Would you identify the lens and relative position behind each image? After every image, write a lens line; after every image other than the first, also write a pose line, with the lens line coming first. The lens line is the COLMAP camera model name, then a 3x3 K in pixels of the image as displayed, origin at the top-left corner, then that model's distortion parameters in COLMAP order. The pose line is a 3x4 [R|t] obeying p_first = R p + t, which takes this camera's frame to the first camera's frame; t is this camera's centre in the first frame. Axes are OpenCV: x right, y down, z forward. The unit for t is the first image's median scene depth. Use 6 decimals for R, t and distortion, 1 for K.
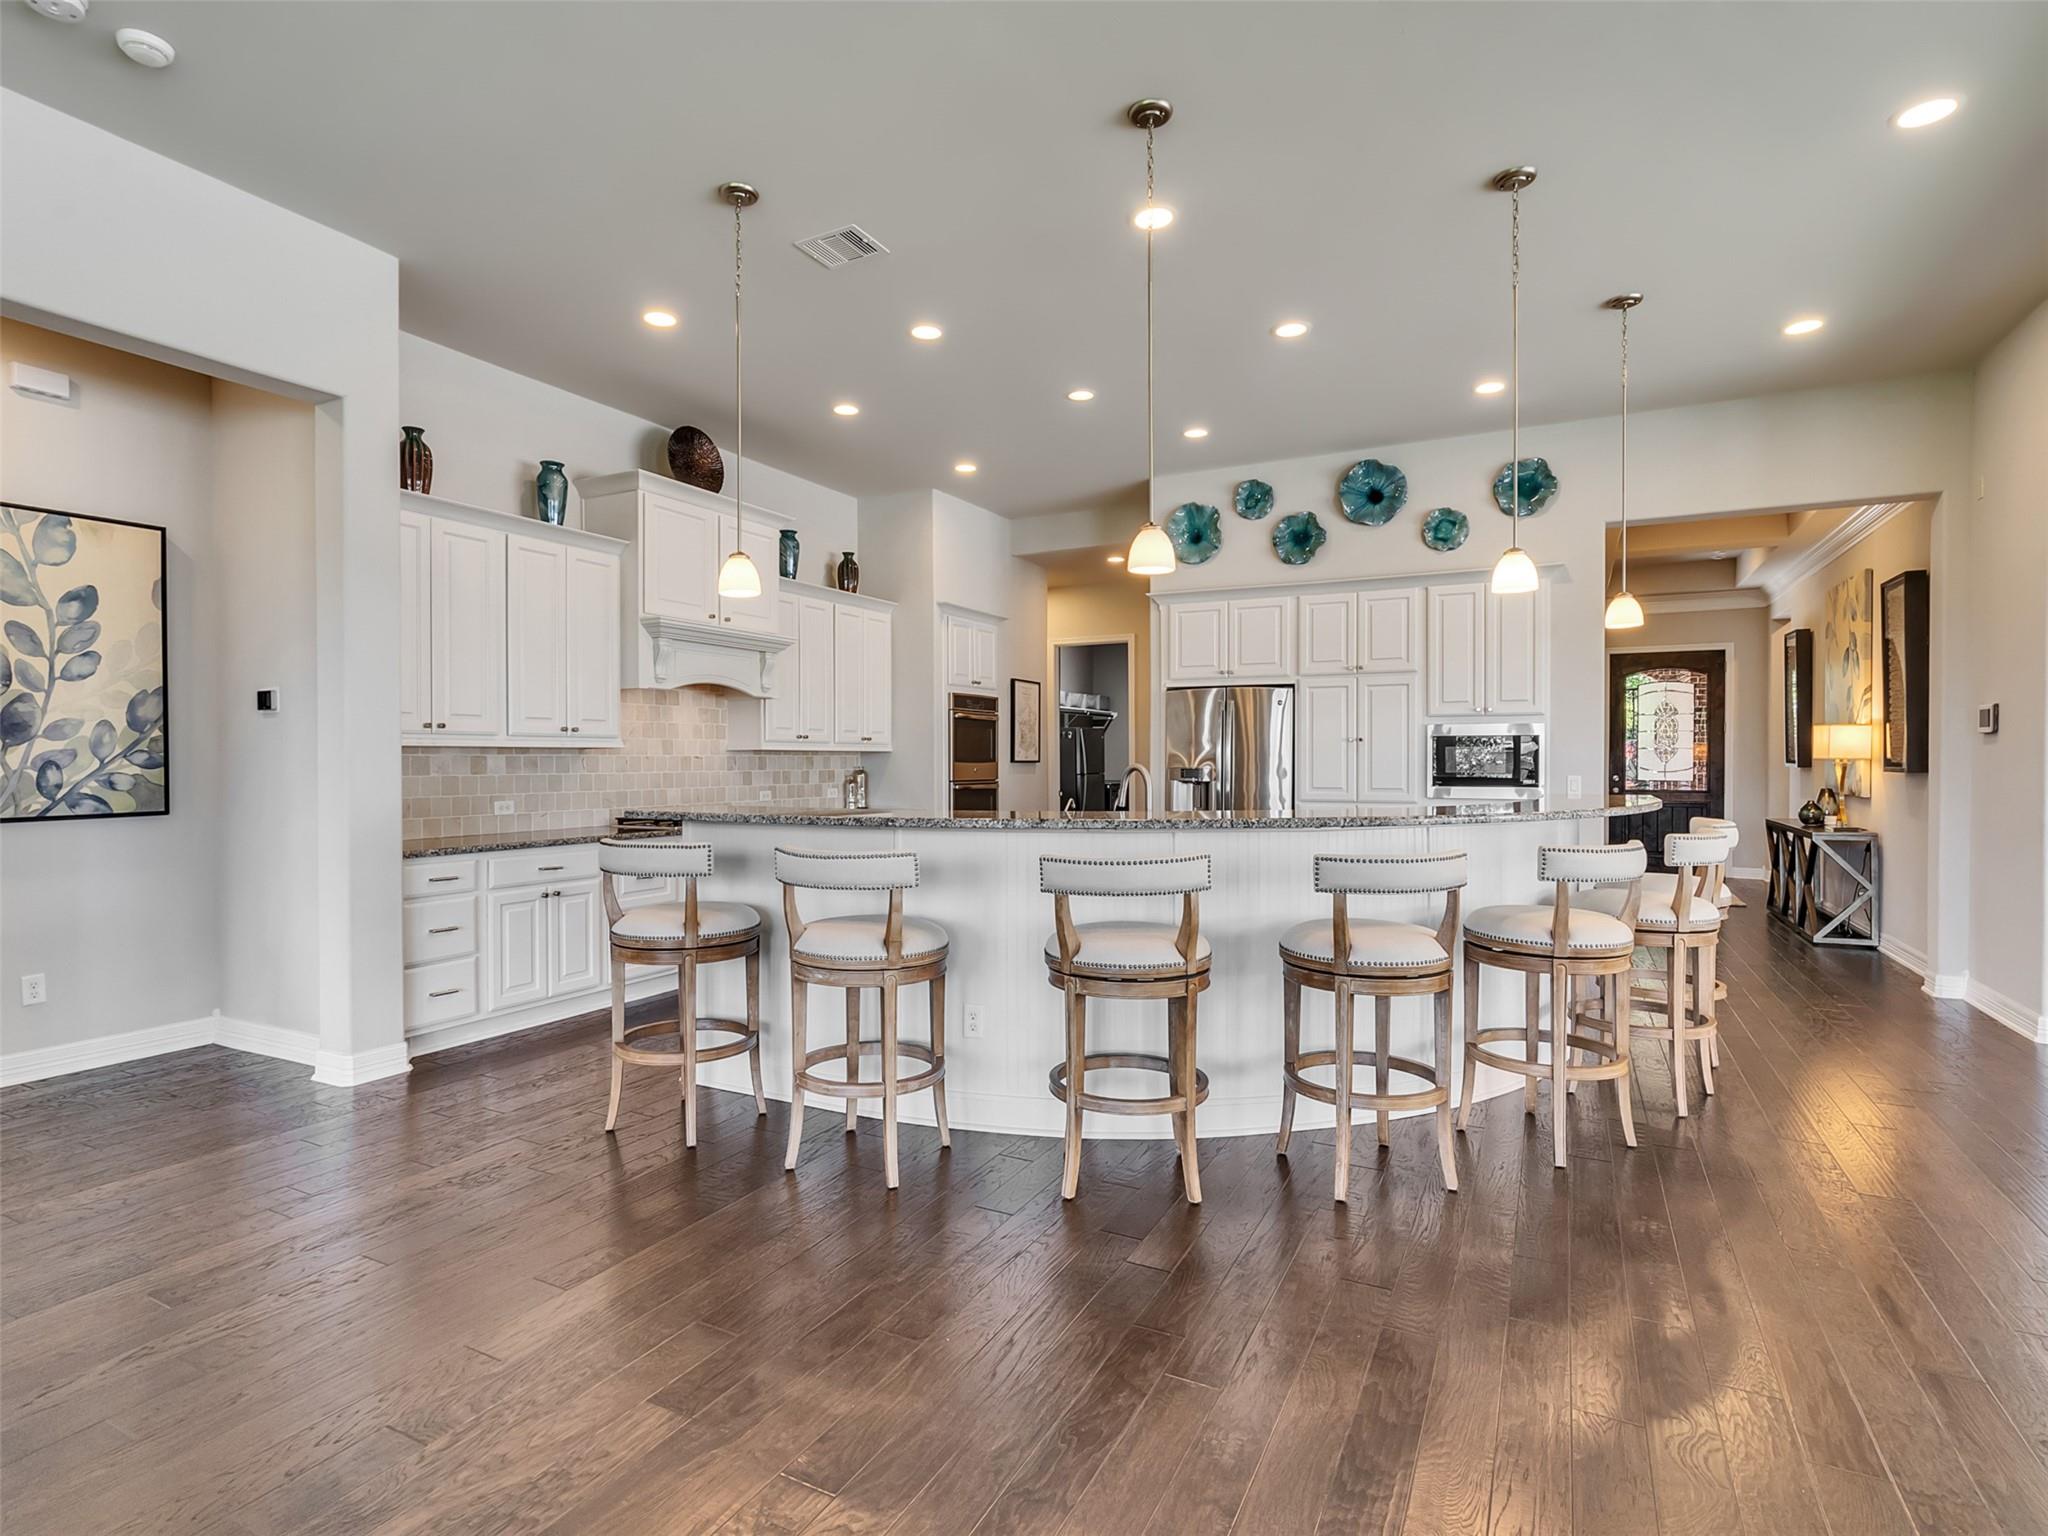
lens RADIAL K [[1046.5, 0, 1007.8], [0, 1046.5, 762.4], [0, 0, 1]] dist [-0.008826, 0.006112]
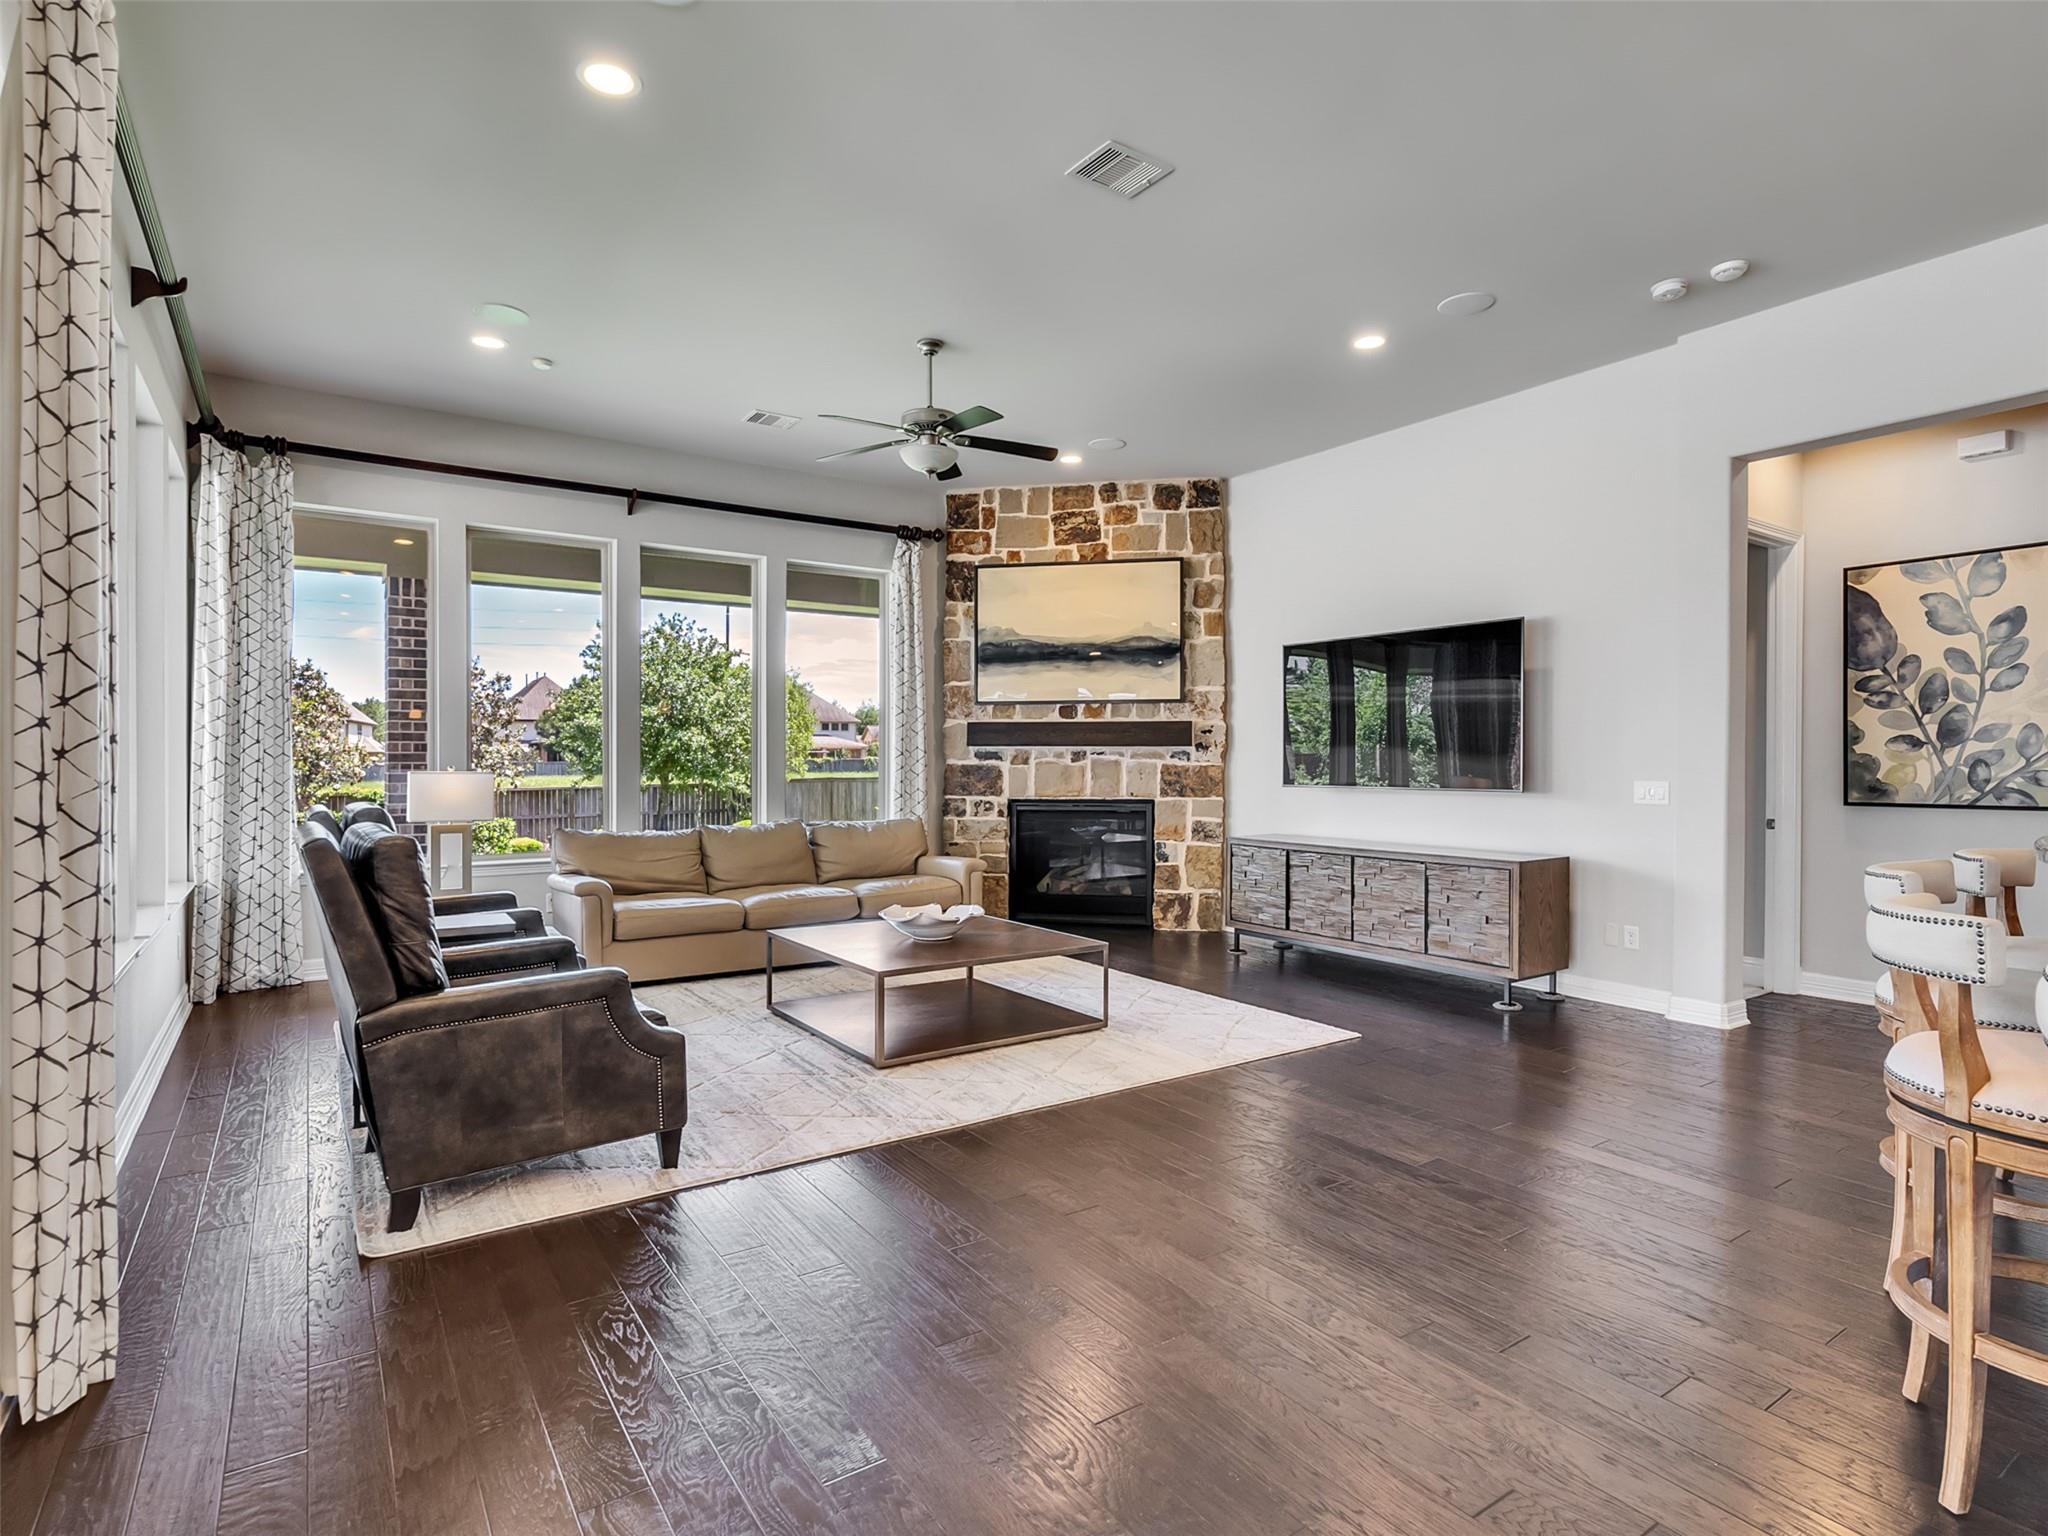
lens RADIAL K [[1046.5, 0, 1000.7], [0, 1046.5, 769.1], [0, 0, 1]] dist [-0.008826, 0.006112]
pose [[-0.478599, 0.009622, -0.877981, 0.489490], [-0.004649, 0.999898, 0.013492, -0.000858], [0.878022, 0.010539, -0.478505, 0.419170]]
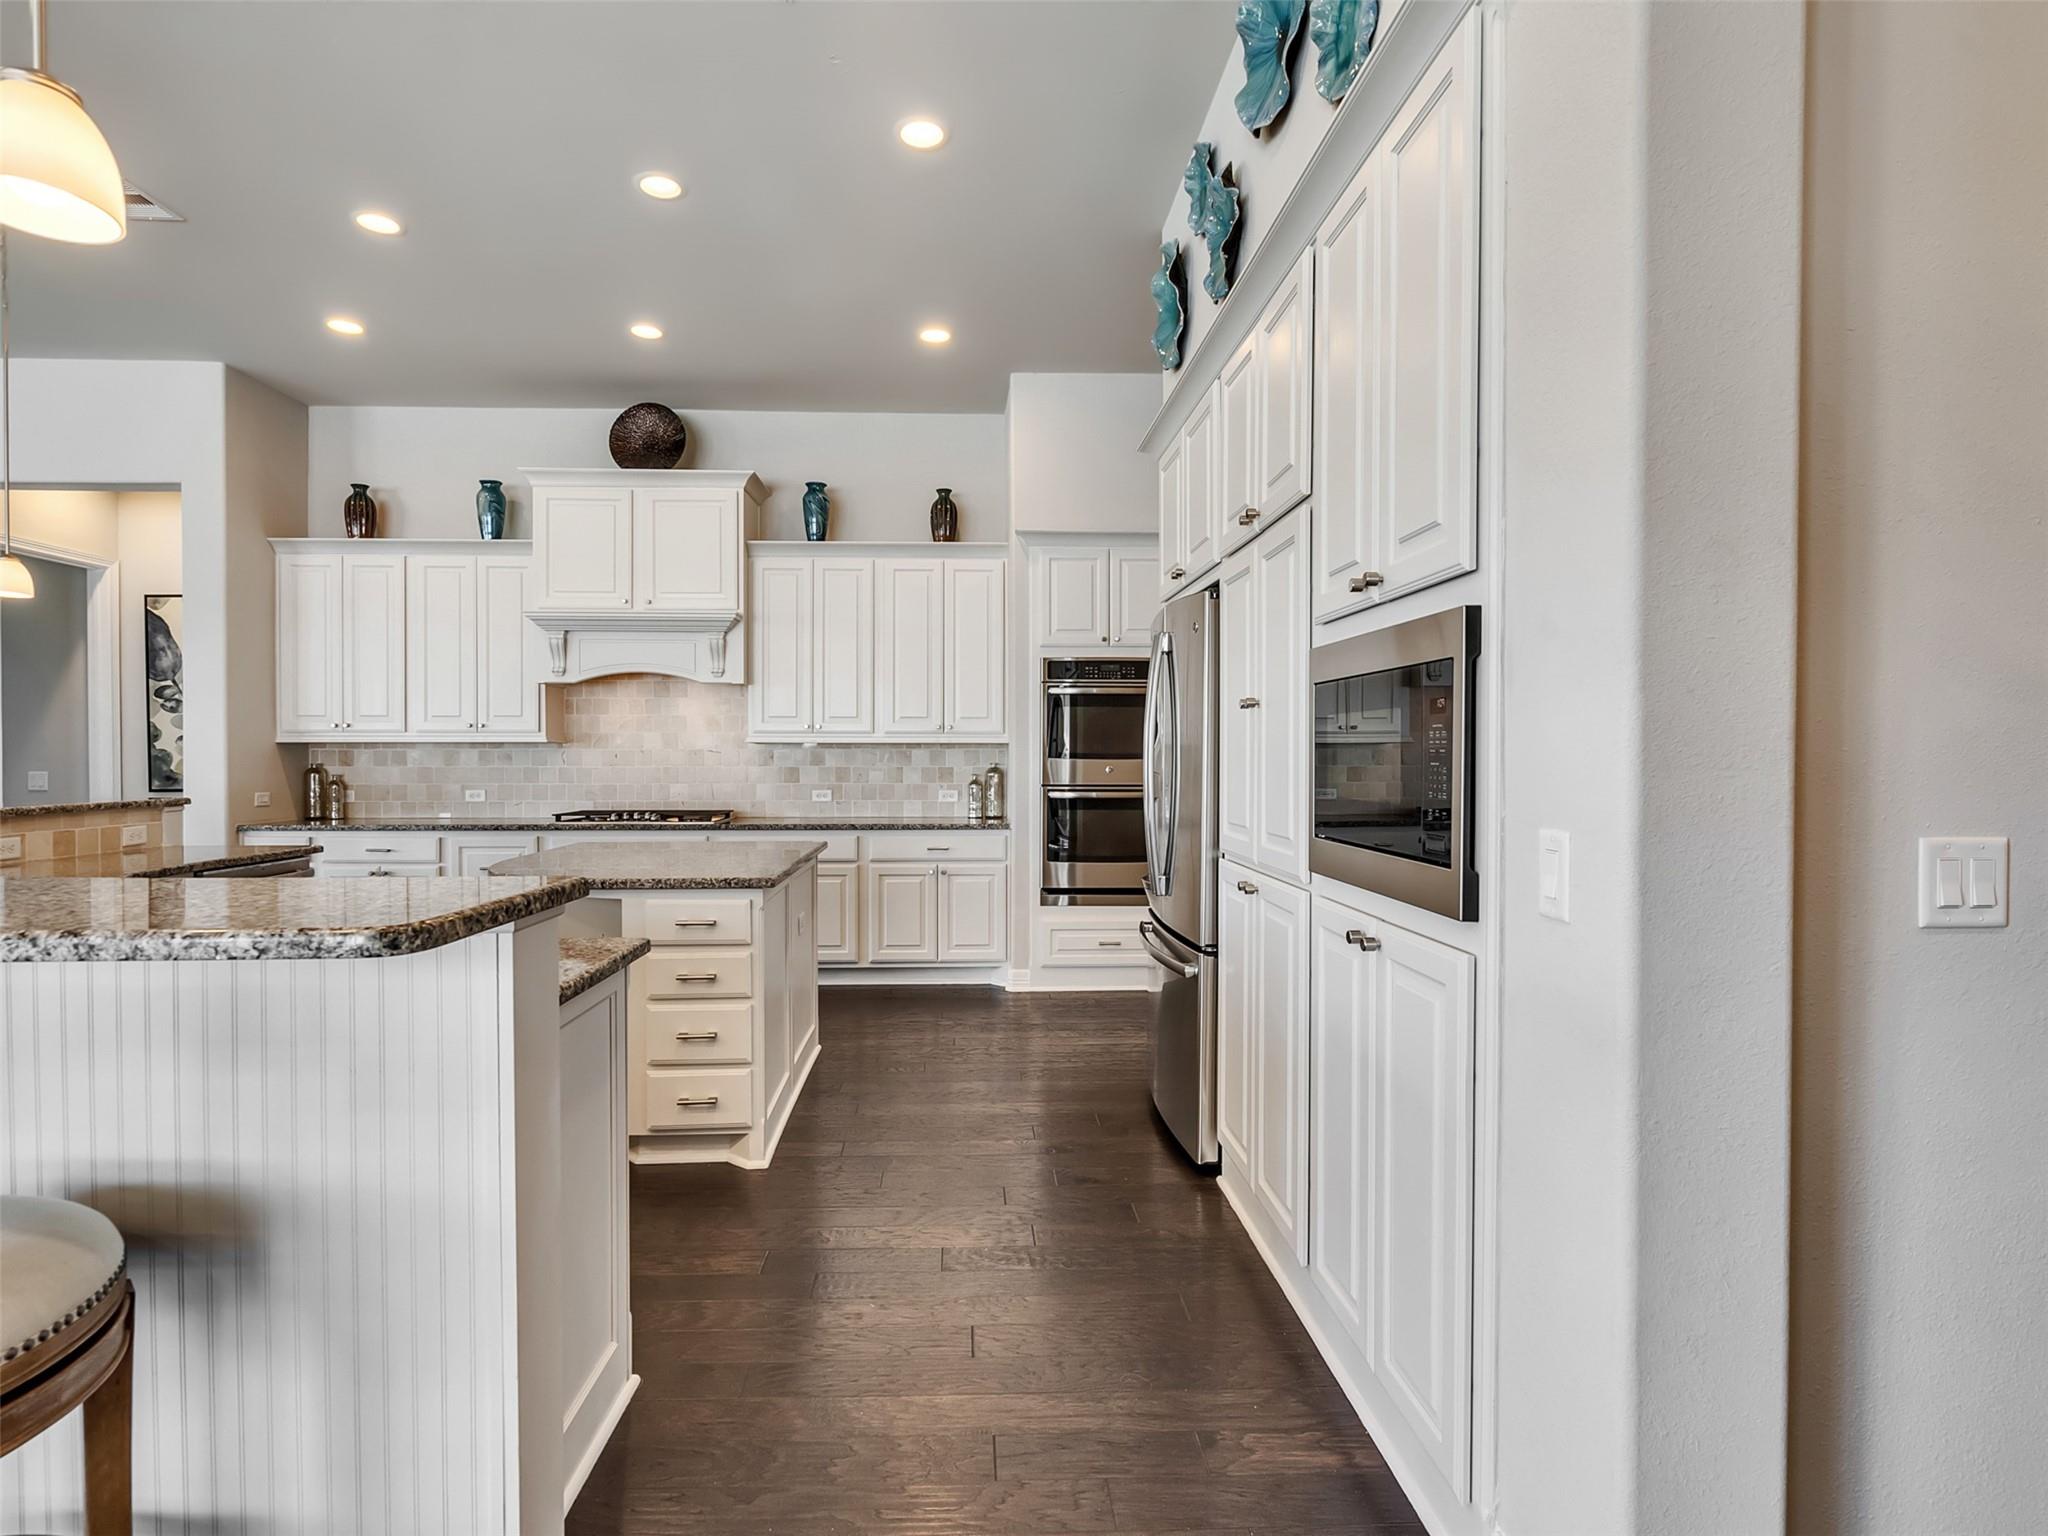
lens RADIAL K [[1046.5, 0, 998.3], [0, 1046.5, 765.8], [0, 0, 1]] dist [-0.008826, 0.006112]
pose [[0.498406, 0.012048, -0.866860, 0.740289], [-0.003681, 0.999924, 0.011781, -0.004479], [0.866936, -0.002681, 0.498412, 0.873301]]
